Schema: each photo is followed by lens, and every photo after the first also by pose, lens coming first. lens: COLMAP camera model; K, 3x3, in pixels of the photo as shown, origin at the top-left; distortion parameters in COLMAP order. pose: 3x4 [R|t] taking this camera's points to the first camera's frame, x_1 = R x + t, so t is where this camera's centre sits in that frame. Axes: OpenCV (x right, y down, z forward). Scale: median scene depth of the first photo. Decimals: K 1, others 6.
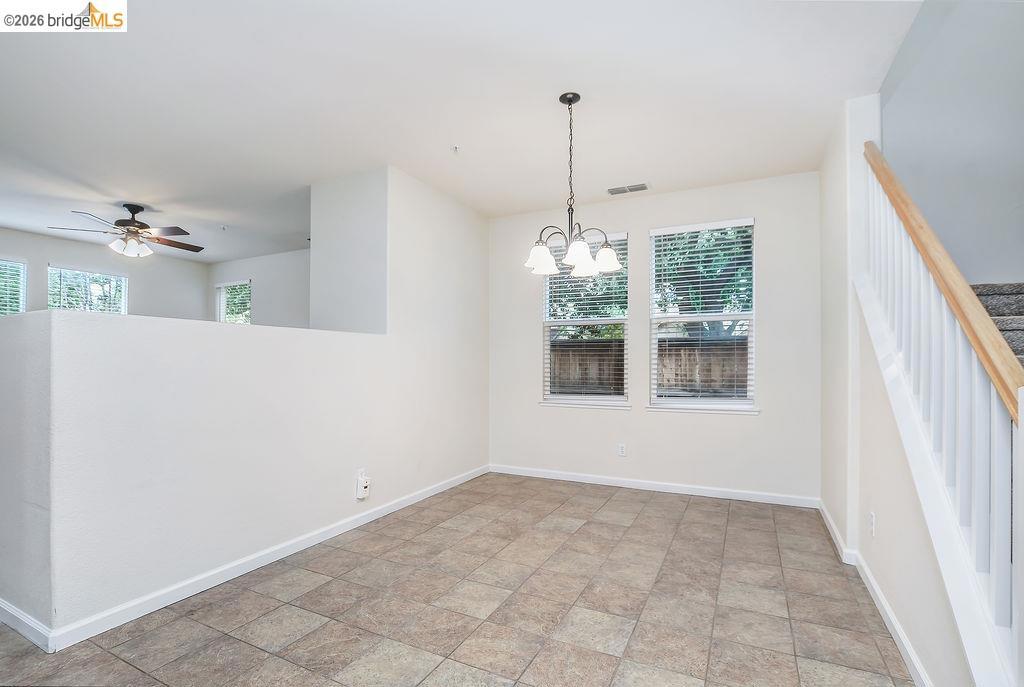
lens RADIAL K [[475.6, 0, 518.4], [0, 475.6, 365.4], [0, 0, 1]] dist [-0.021269, -0.000262]
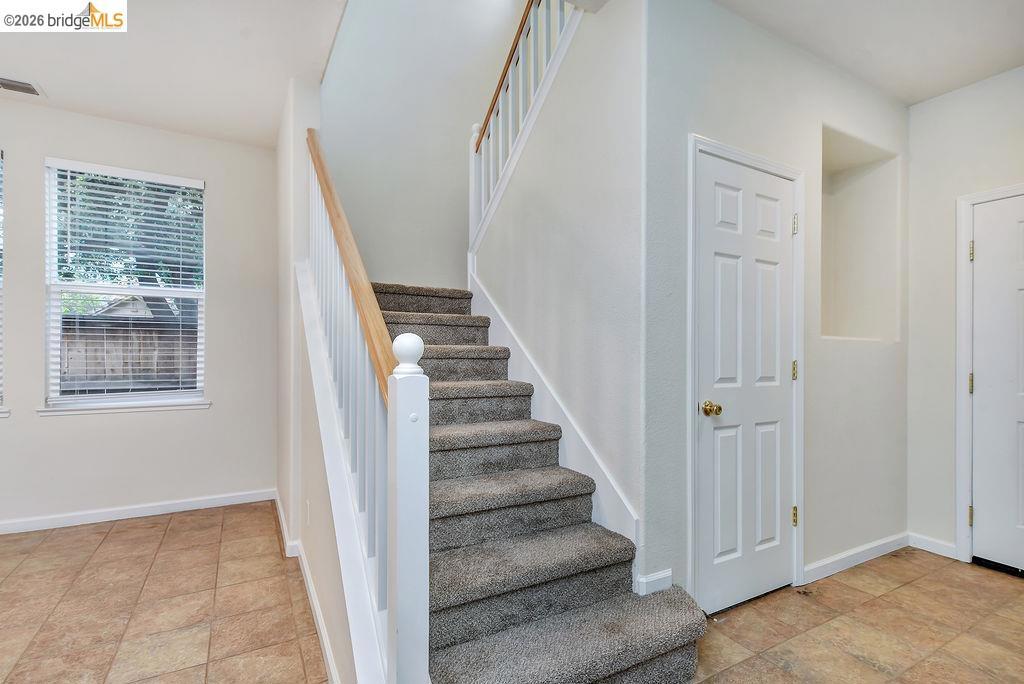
lens RADIAL K [[475.6, 0, 509.2], [0, 475.6, 344.0], [0, 0, 1]] dist [-0.021269, -0.000262]
pose [[0.555035, 0.017878, 0.831635, 0.112415], [-0.005153, 0.999824, -0.018055, -0.002023], [-0.831811, 0.005736, 0.555030, 0.066061]]
